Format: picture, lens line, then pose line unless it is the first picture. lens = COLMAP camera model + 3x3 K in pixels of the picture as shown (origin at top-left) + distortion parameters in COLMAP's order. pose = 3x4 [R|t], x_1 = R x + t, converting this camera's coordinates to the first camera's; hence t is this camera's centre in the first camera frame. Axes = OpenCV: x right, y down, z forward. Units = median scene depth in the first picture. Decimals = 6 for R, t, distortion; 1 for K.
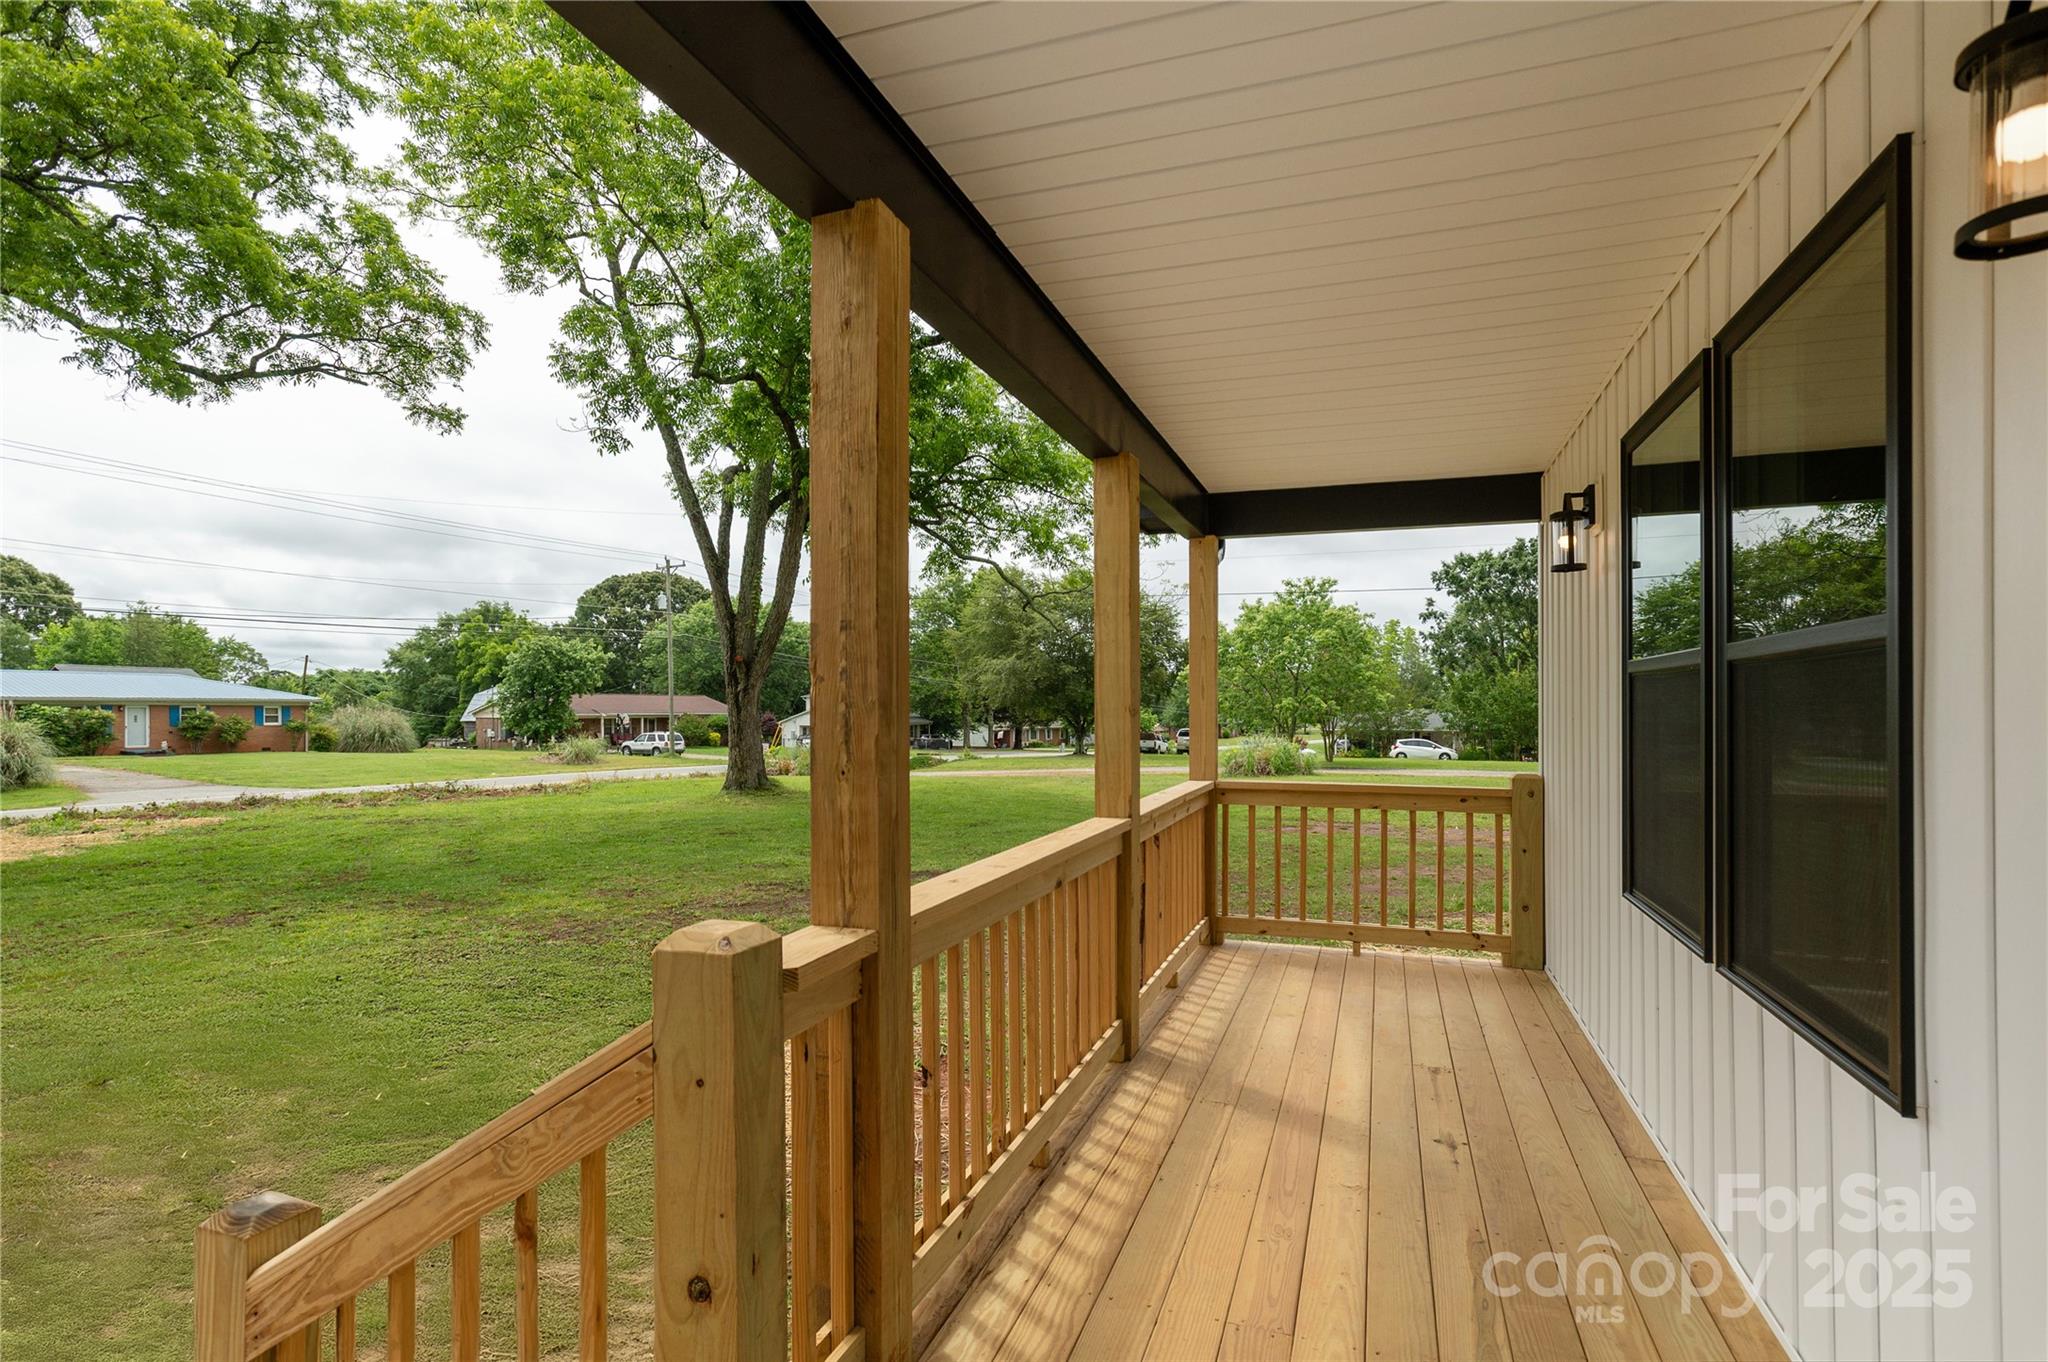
lens RADIAL K [[995.6, 0, 1021.4], [0, 995.6, 693.7], [0, 0, 1]] dist [-0.025799, 0.011348]
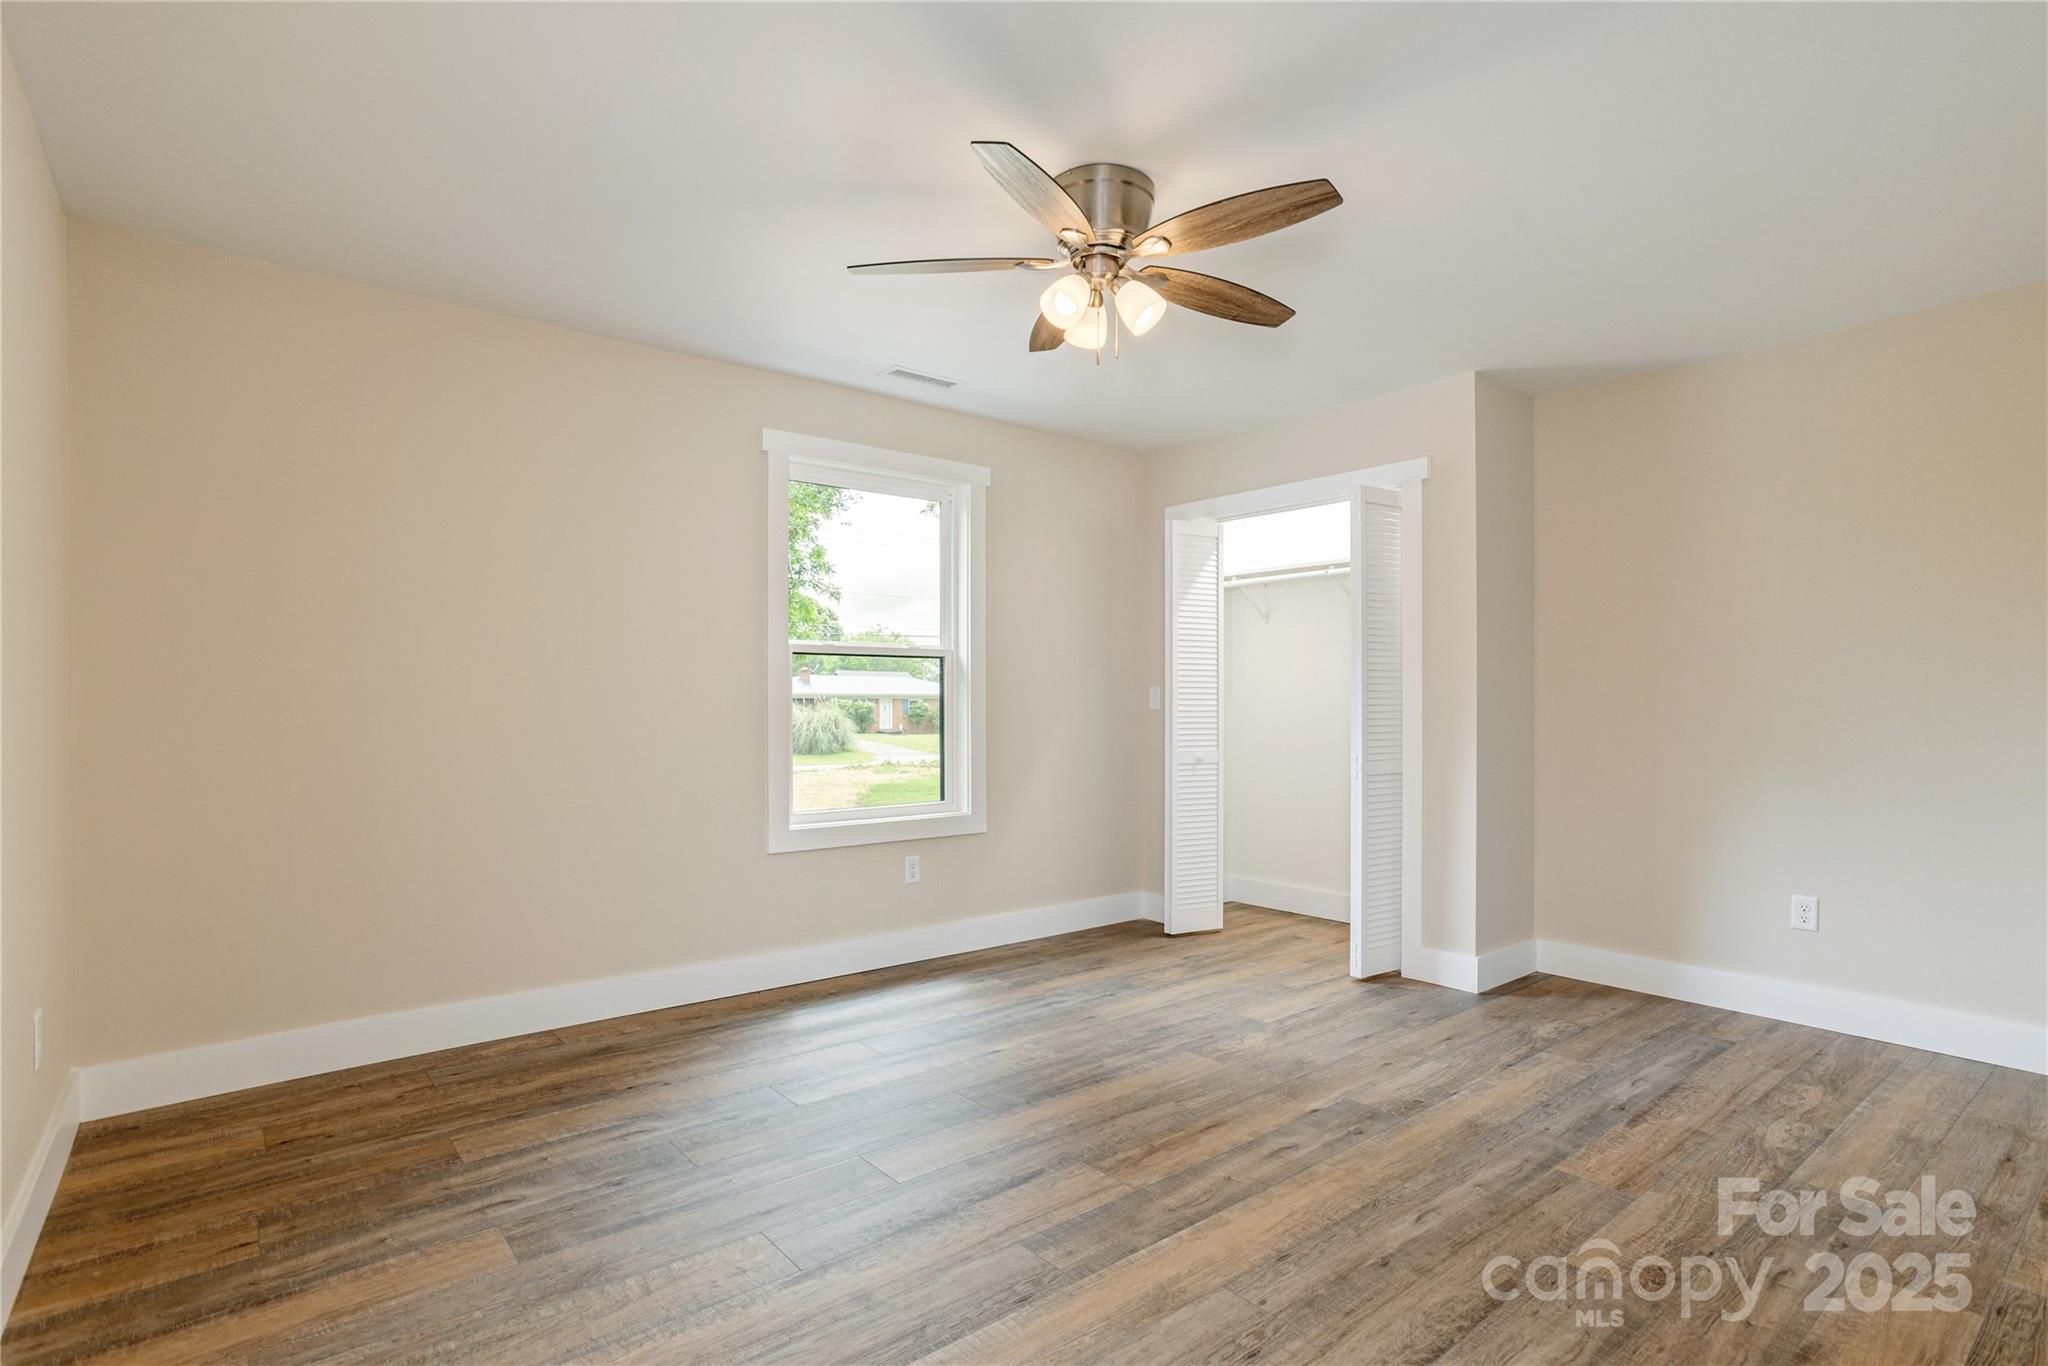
lens RADIAL K [[995.6, 0, 1028.5], [0, 995.6, 691.6], [0, 0, 1]] dist [-0.025799, 0.011348]
pose [[0.843828, -0.001764, -0.536610, 0.049931], [0.002987, 0.999995, 0.001410, -0.000004], [0.536605, -0.002792, 0.843829, -0.110114]]
